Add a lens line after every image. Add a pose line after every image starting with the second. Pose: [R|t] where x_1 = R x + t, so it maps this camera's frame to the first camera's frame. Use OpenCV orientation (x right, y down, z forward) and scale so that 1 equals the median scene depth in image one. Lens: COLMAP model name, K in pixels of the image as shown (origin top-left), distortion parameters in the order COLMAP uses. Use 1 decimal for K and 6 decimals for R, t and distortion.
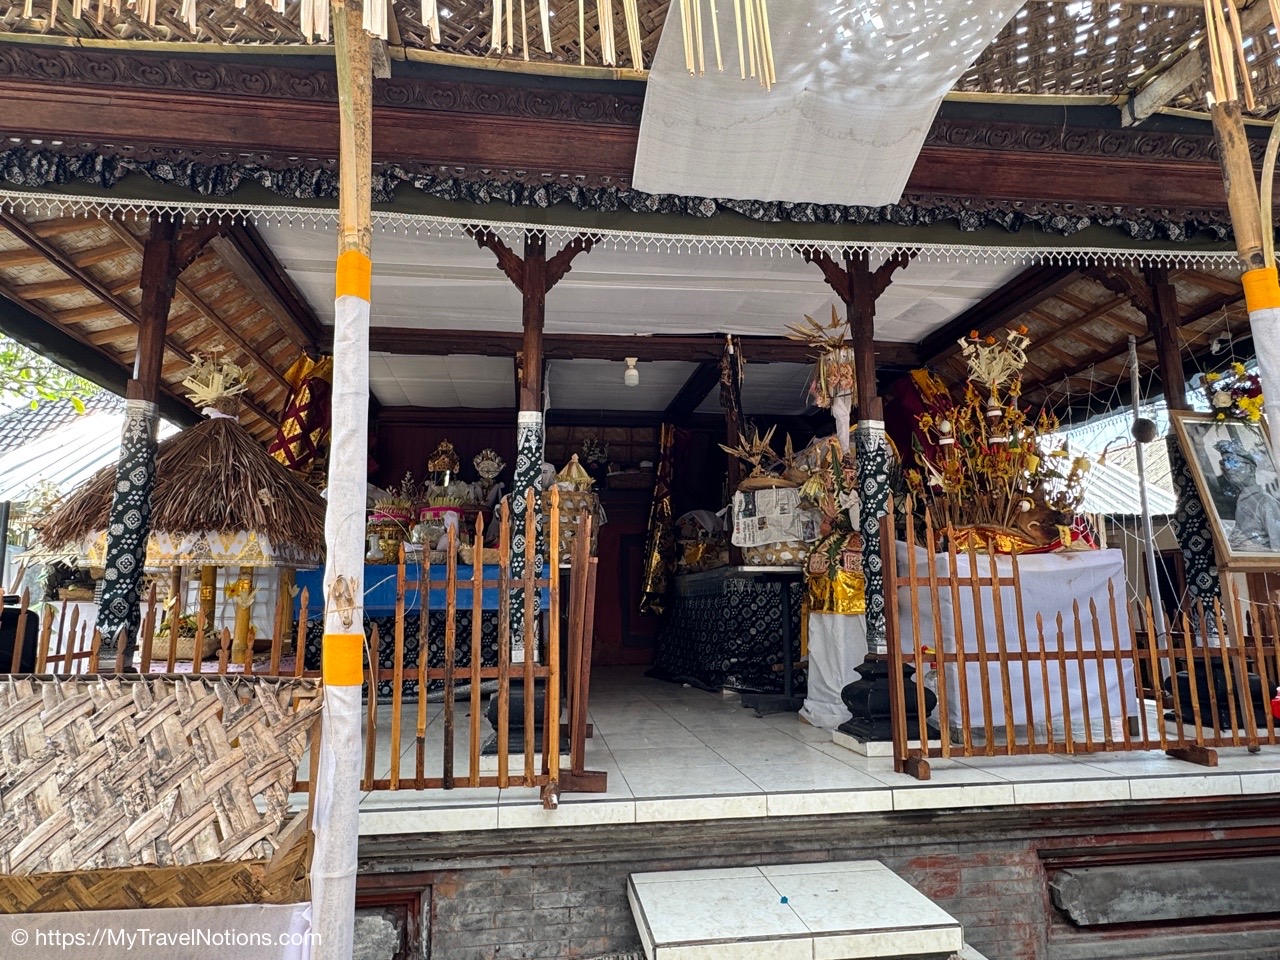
lens RADIAL K [[772.1, 0, 635.3], [0, 772.1, 478.0], [0, 0, 1]] dist [-0.008456, -0.001339]
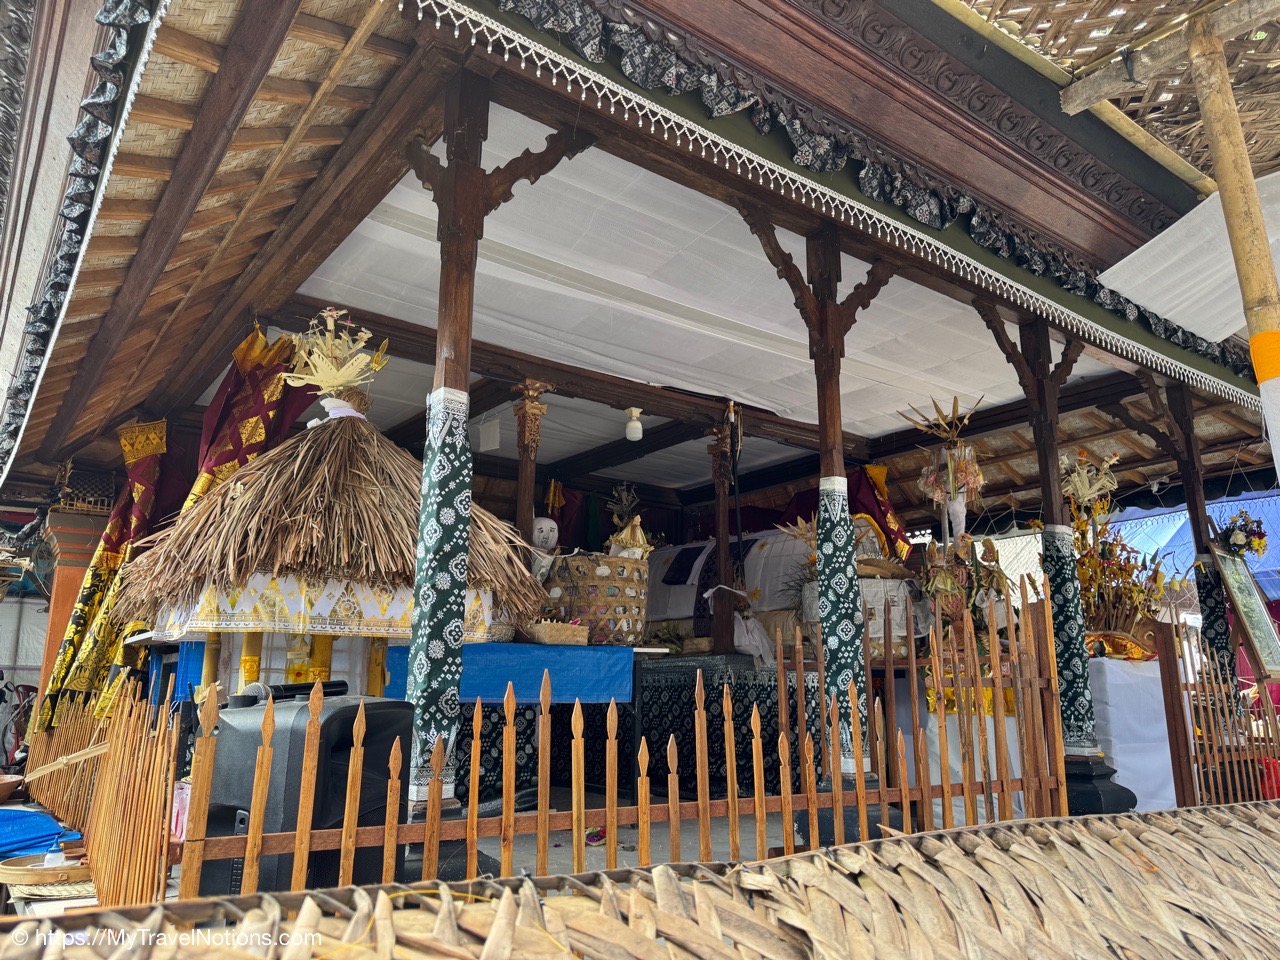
lens RADIAL K [[892.7, 0, 594.3], [0, 892.7, 455.3], [0, 0, 1]] dist [0.007296, -0.004765]
pose [[0.878399, 0.139198, 0.457208, -0.681026], [-0.094686, 0.988370, -0.118996, 0.028979], [-0.468454, 0.061235, 0.881363, 0.188641]]
